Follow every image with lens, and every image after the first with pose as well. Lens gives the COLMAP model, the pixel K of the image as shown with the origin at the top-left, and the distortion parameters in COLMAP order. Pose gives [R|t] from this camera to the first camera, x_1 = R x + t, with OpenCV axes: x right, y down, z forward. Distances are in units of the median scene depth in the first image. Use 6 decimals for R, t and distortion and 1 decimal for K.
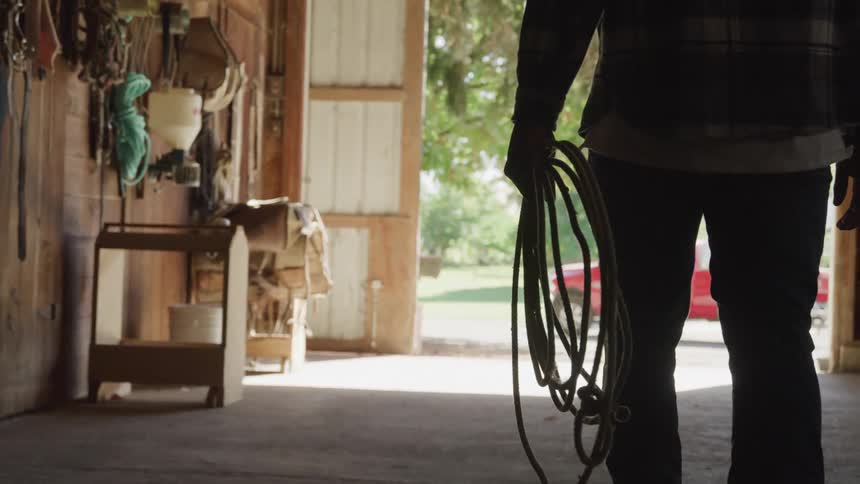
lens RADIAL K [[1470.6, 0, 430.0], [0, 1470.6, 242.0], [0, 0, 1]] dist [-0.036845, -0.009952]
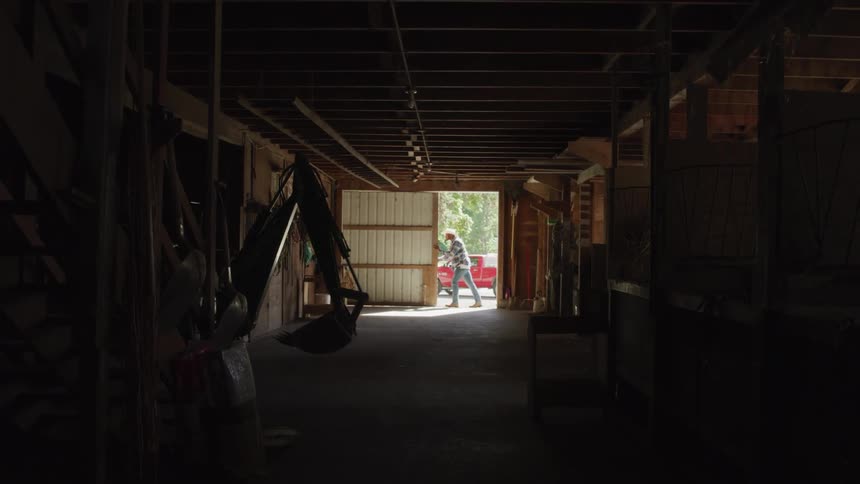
lens RADIAL K [[728.7, 0, 430.0], [0, 728.7, 242.0], [0, 0, 1]] dist [-0.000865, 0.001213]
pose [[0.996281, -0.015041, 0.084838, -0.038318], [0.015645, 0.999857, -0.006470, -0.079626], [-0.084729, 0.007773, 0.996374, -0.974394]]
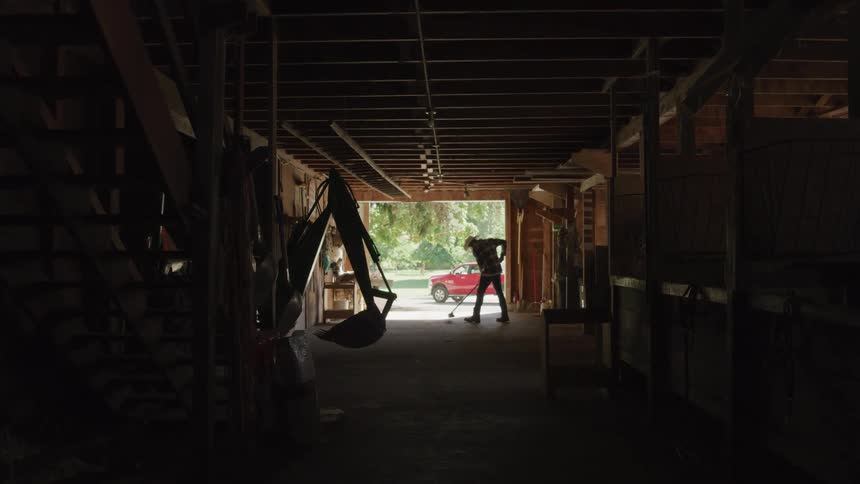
lens RADIAL K [[724.4, 0, 430.0], [0, 724.4, 242.0], [0, 0, 1]] dist [-0.000058, 0.009741]
pose [[0.996252, -0.031746, 0.080460, -0.069647], [0.033430, 0.999248, -0.019663, -0.072929], [-0.079775, 0.022279, 0.996564, -1.070359]]
